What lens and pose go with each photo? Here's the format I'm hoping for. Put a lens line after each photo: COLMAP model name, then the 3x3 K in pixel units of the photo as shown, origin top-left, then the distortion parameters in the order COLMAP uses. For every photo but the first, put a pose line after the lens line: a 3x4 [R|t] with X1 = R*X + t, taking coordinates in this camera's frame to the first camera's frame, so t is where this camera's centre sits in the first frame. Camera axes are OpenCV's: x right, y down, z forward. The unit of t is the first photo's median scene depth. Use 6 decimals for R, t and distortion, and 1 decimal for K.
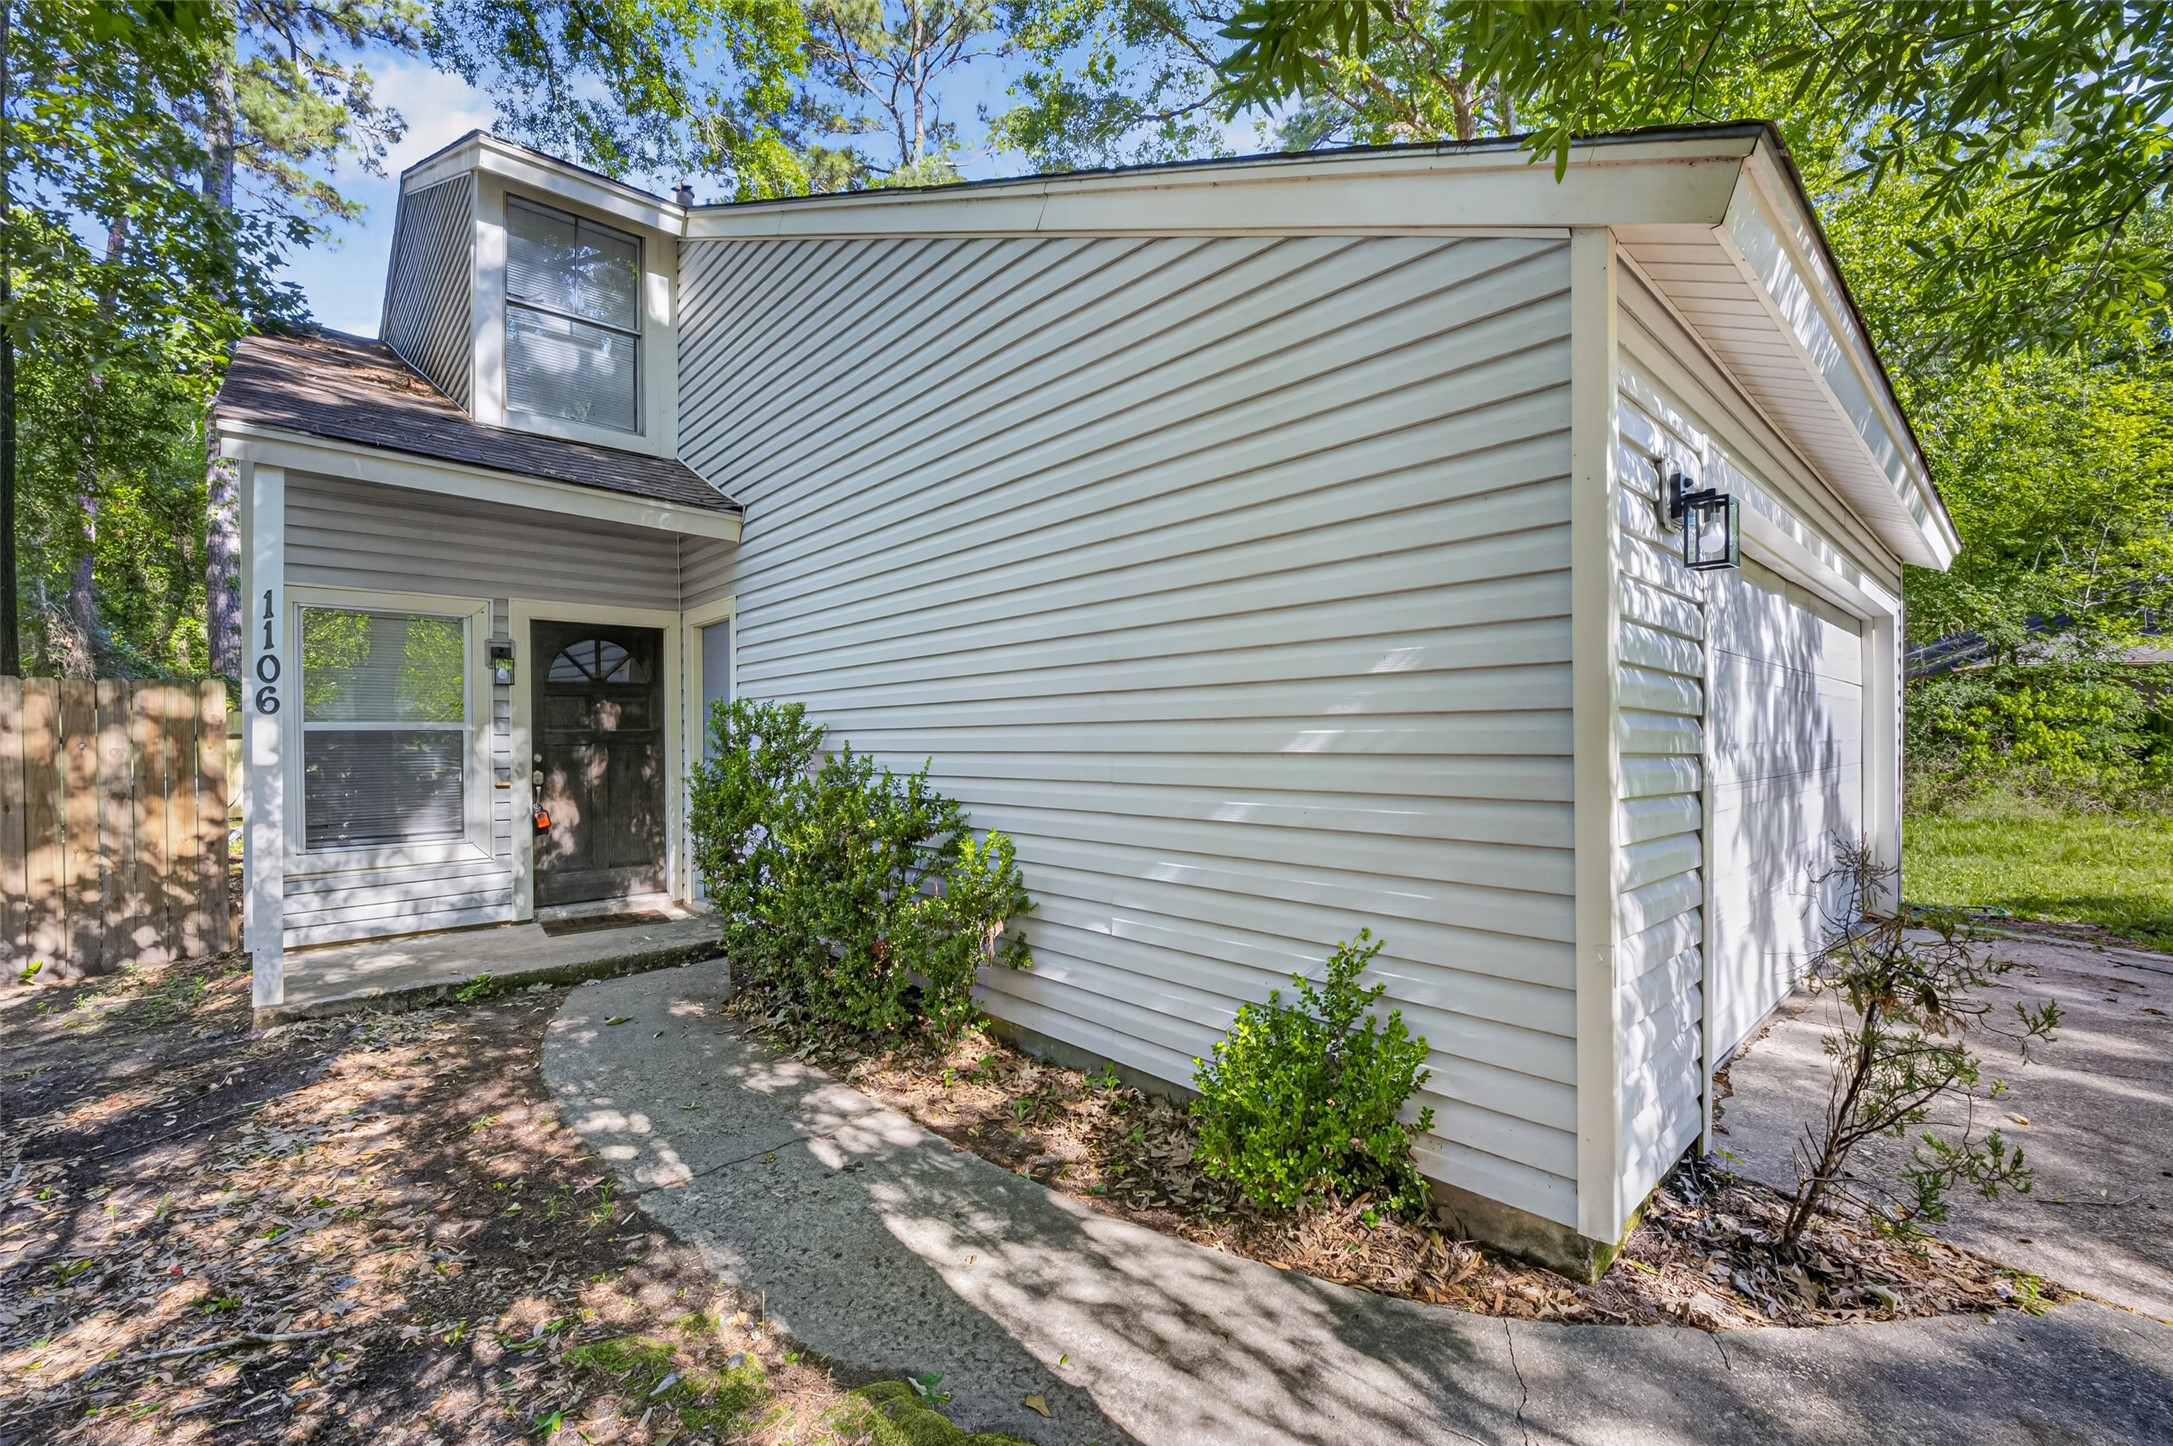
lens RADIAL K [[896.2, 0, 1051.3], [0, 896.2, 726.5], [0, 0, 1]] dist [-0.000458, -0.014509]
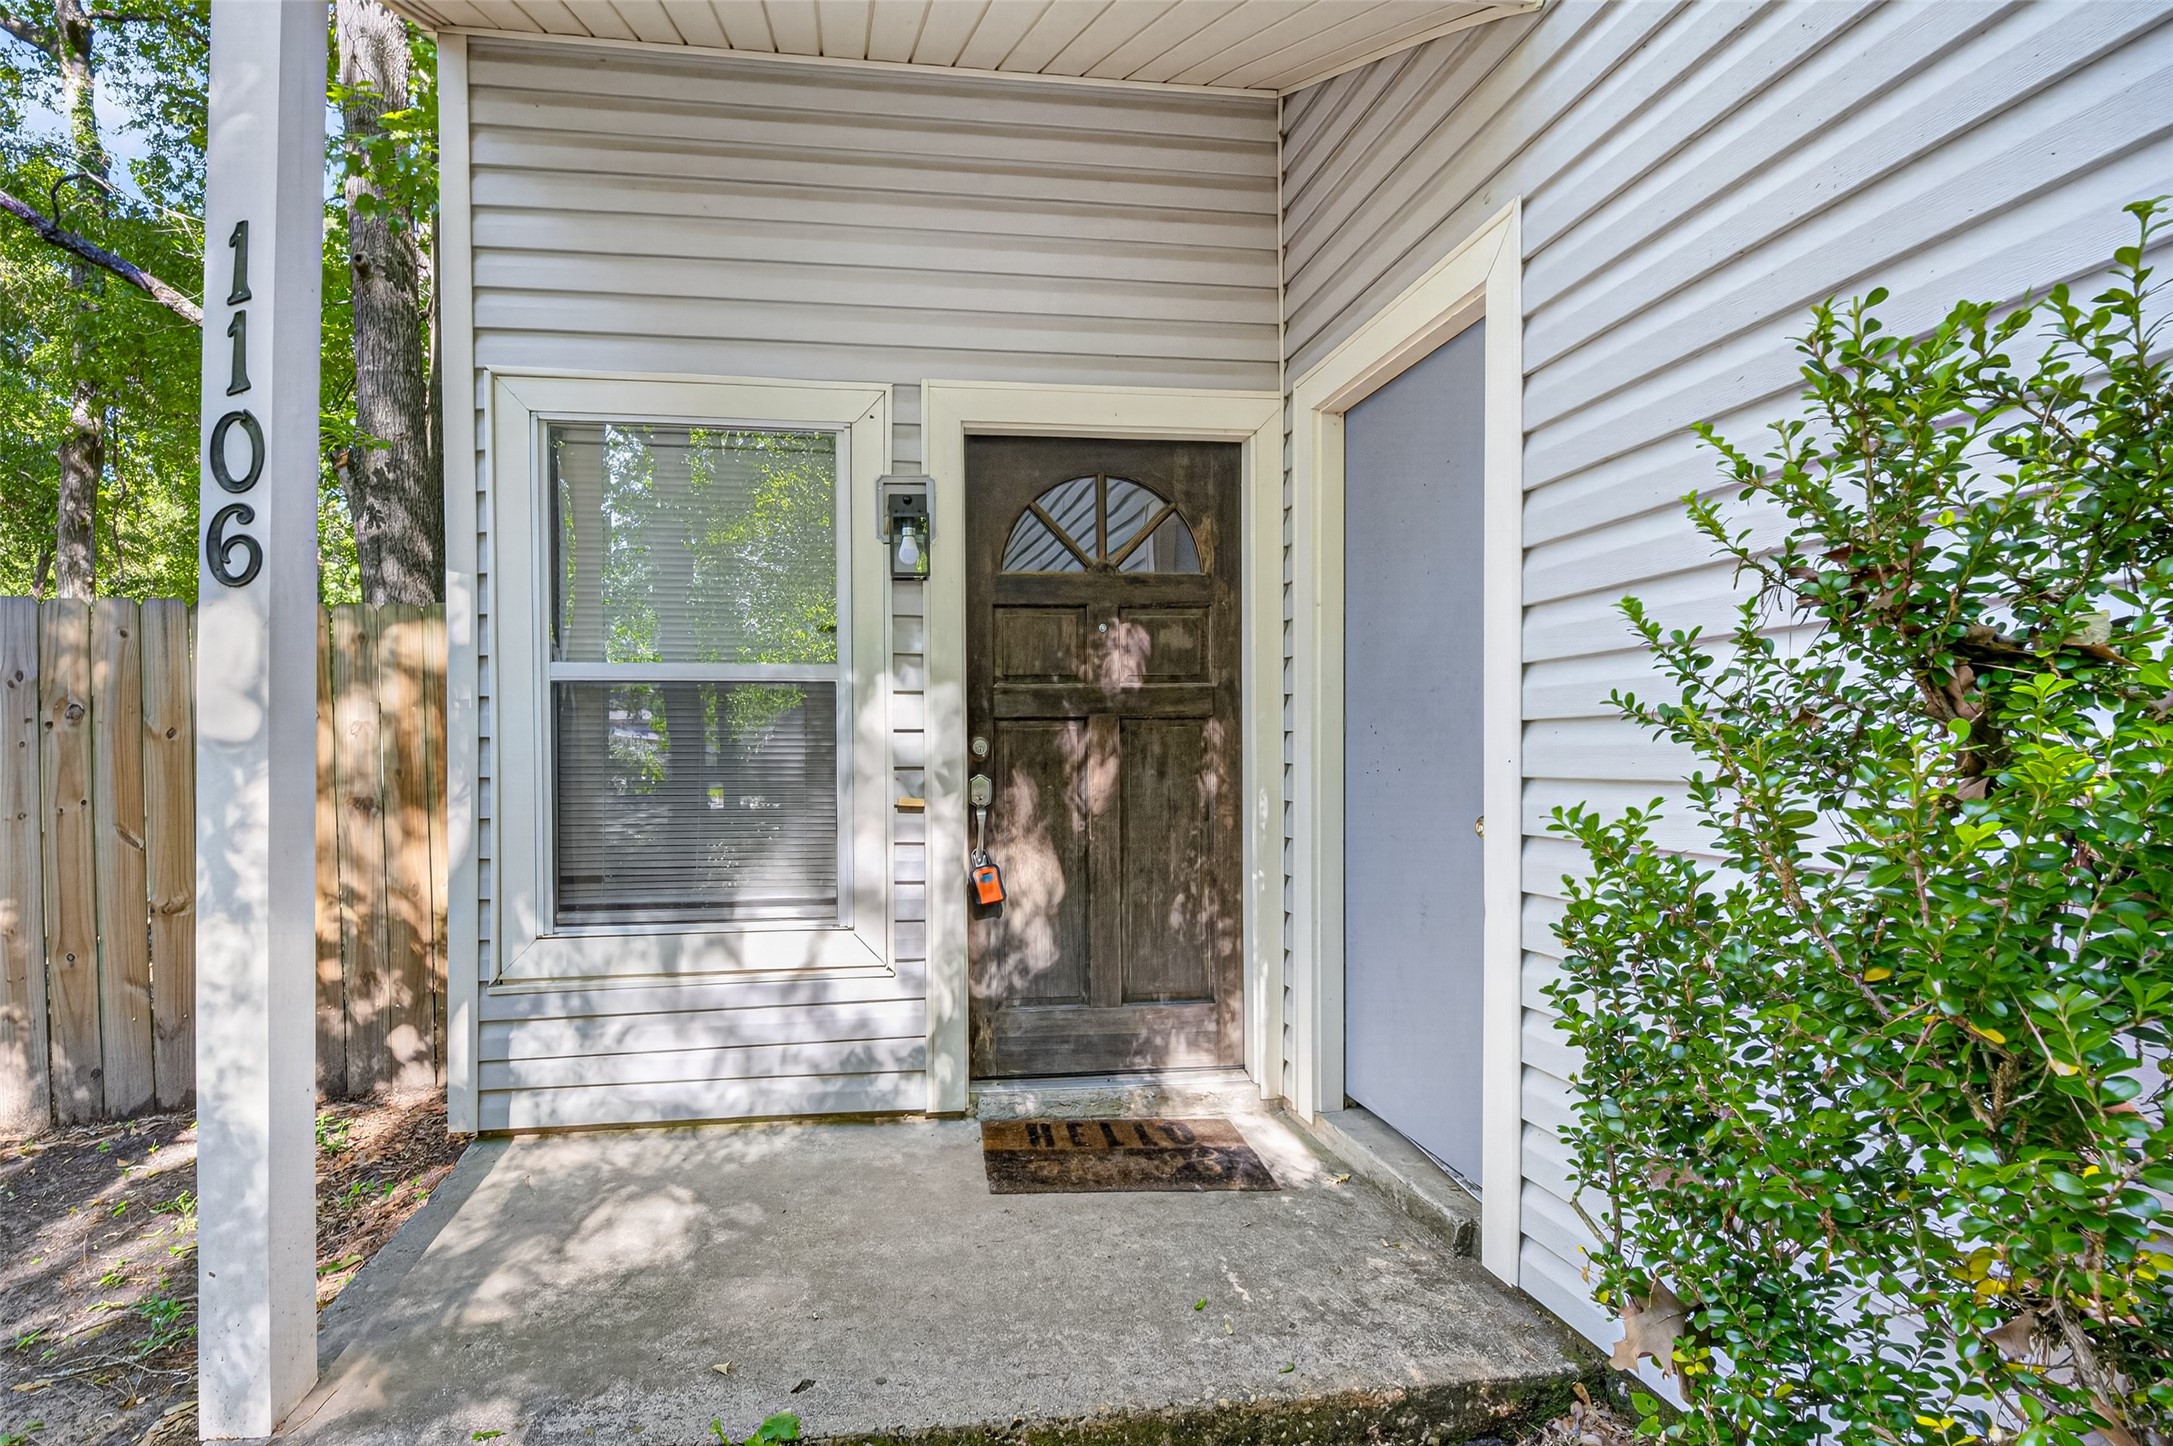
lens RADIAL K [[898.1, 0, 1074.5], [0, 898.1, 733.4], [0, 0, 1]] dist [0.050618, -0.037764]
pose [[0.885988, -0.001363, -0.463707, -0.336524], [-0.004399, 0.999926, -0.011345, 0.034534], [0.463688, 0.012092, 0.885916, 0.647217]]
